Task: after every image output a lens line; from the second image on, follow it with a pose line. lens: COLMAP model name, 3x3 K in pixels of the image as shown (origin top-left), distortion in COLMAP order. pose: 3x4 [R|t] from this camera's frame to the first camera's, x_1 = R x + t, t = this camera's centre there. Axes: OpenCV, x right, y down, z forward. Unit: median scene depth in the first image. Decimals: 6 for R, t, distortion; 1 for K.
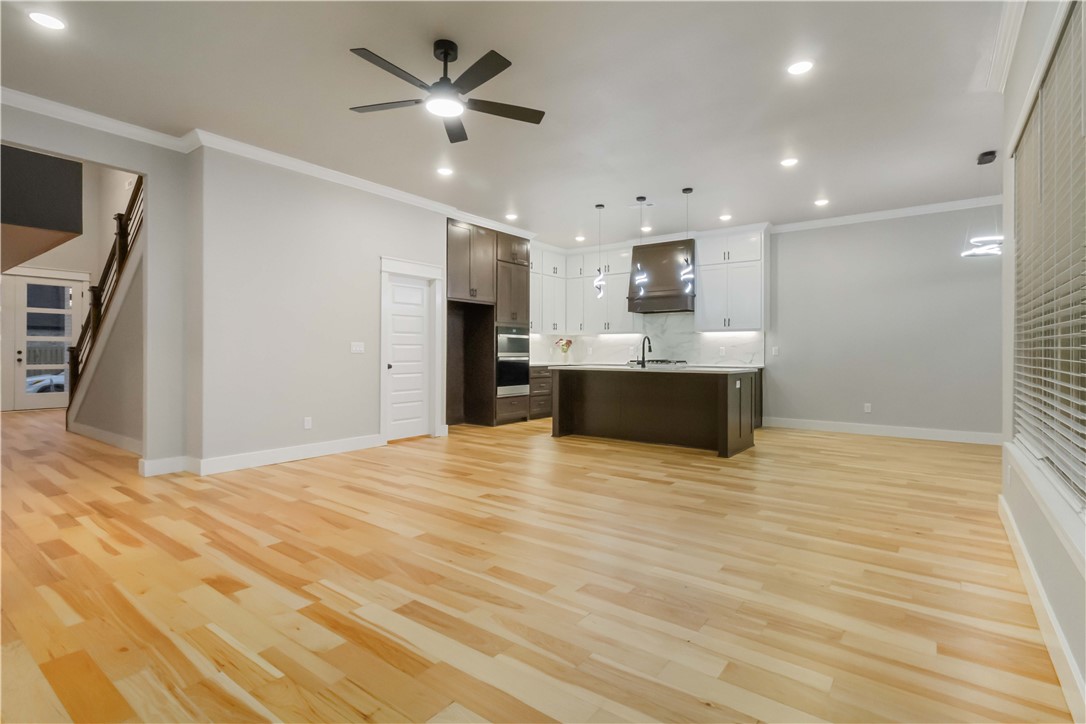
lens RADIAL K [[512.9, 0, 549.8], [0, 512.9, 350.9], [0, 0, 1]] dist [0.003452, 0.000790]
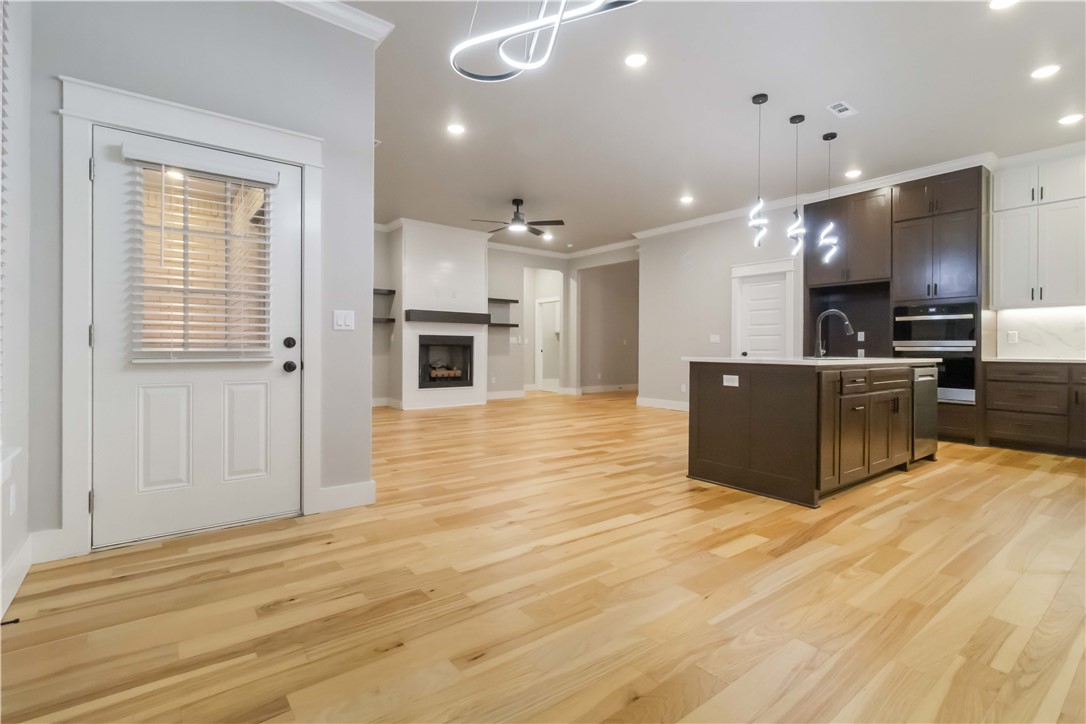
lens RADIAL K [[512.9, 0, 549.8], [0, 512.9, 350.9], [0, 0, 1]] dist [0.003452, 0.000790]
pose [[-0.261339, -0.000092, -0.965247, 1.673528], [0.000388, 1.000000, -0.000200, 0.039462], [0.965247, -0.000427, -0.261339, 1.487902]]
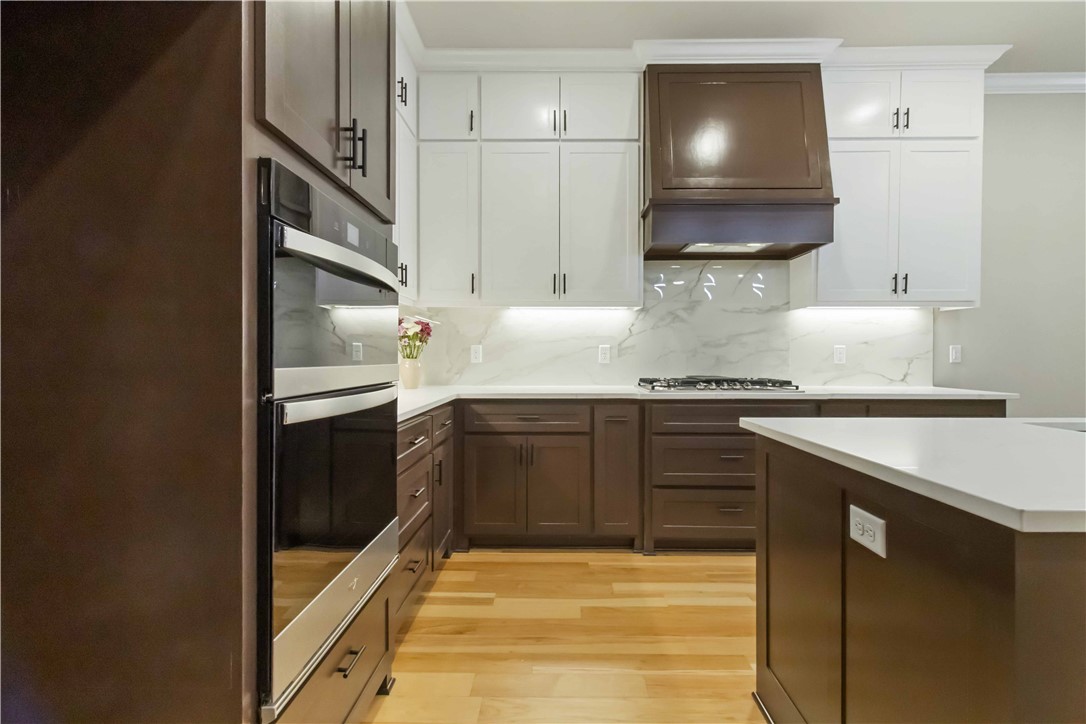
lens RADIAL K [[512.9, 0, 549.8], [0, 512.9, 350.9], [0, 0, 1]] dist [0.003452, 0.000790]
pose [[0.808426, 0.003914, 0.588585, -0.257953], [0.000745, 0.999970, -0.007672, 0.001749], [-0.588598, 0.006641, 0.808399, 1.816196]]
